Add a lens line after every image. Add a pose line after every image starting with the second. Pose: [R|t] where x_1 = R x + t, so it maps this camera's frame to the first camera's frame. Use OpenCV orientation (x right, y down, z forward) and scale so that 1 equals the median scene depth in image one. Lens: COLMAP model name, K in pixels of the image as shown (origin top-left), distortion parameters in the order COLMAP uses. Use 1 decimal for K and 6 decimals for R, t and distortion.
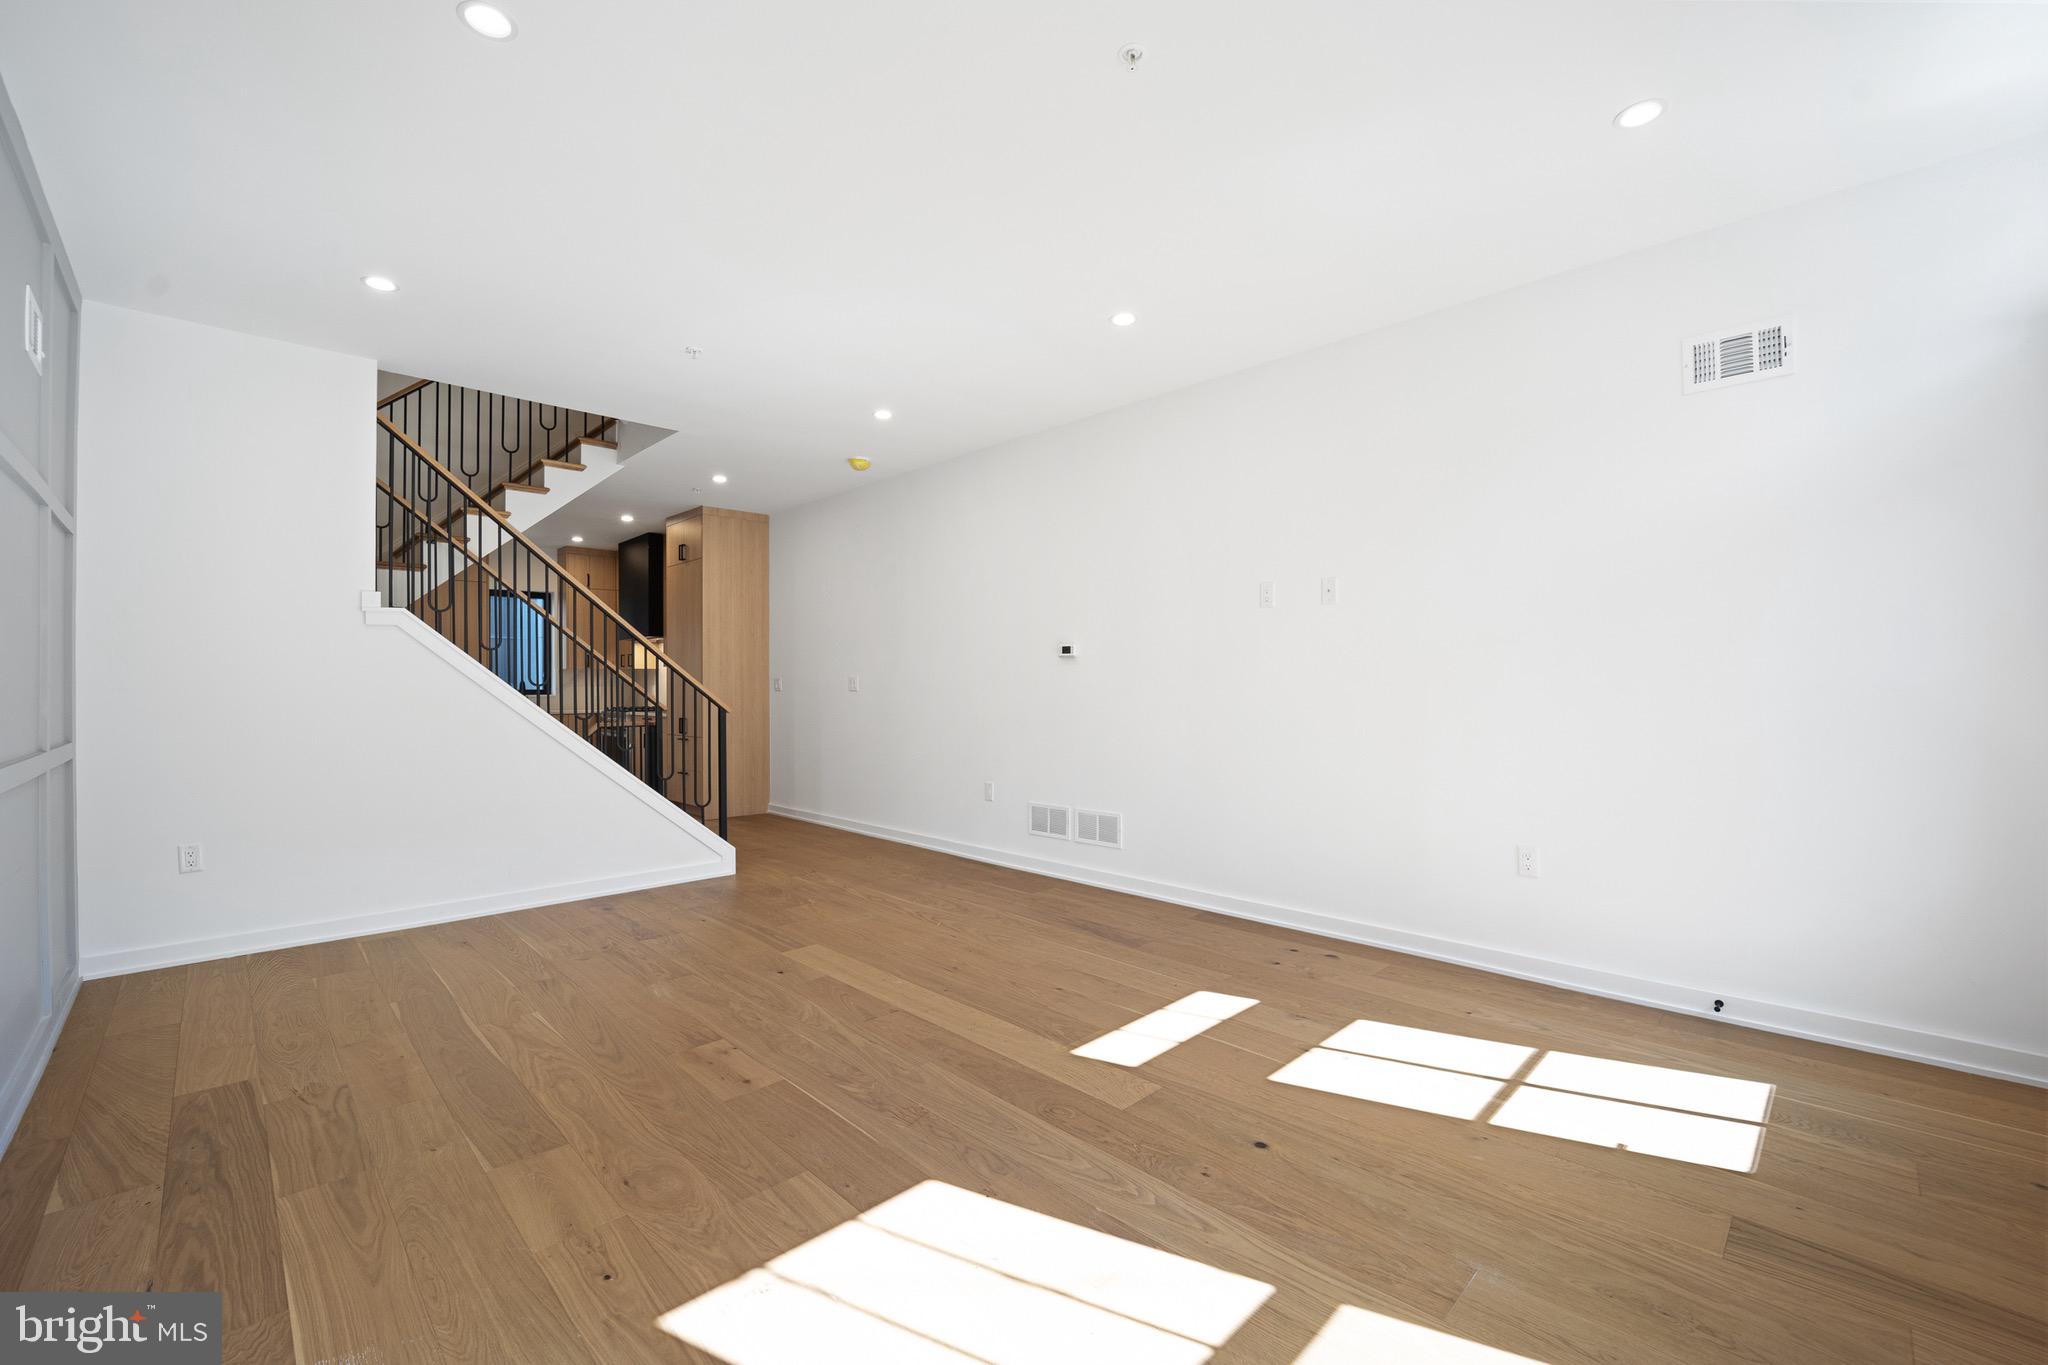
lens RADIAL K [[835.7, 0, 1015.8], [0, 835.7, 679.0], [0, 0, 1]] dist [-0.015171, -0.000801]
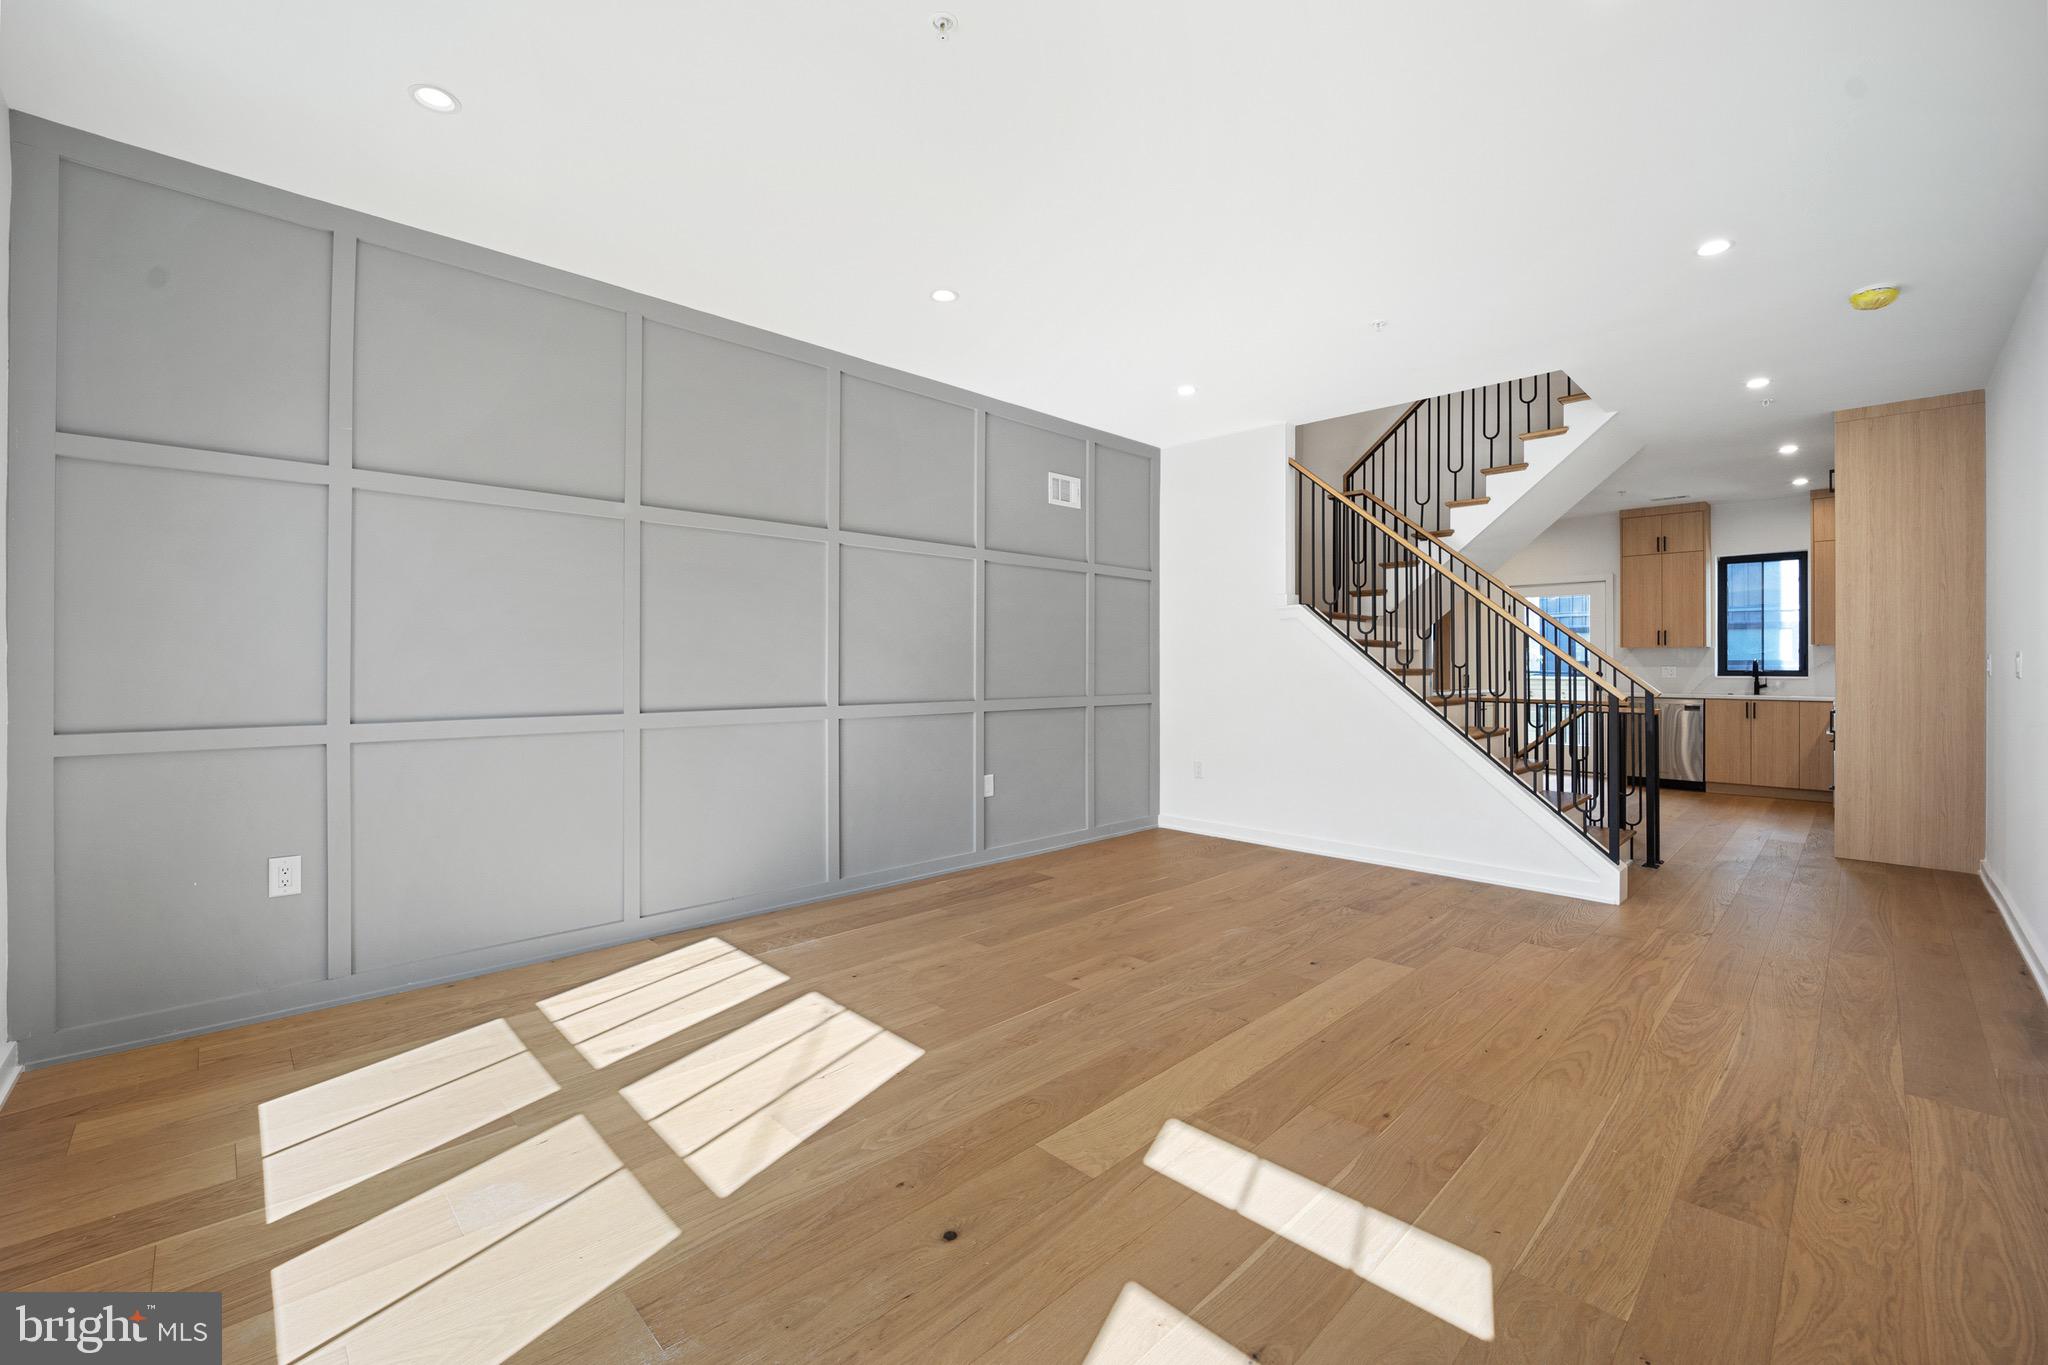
lens RADIAL K [[835.7, 0, 1020.0], [0, 835.7, 662.7], [0, 0, 1]] dist [-0.015171, -0.000801]
pose [[0.008283, 0.002918, -0.999961, 0.785583], [0.002566, 0.999992, 0.002939, 0.000419], [0.999962, -0.002590, 0.008276, 0.757530]]
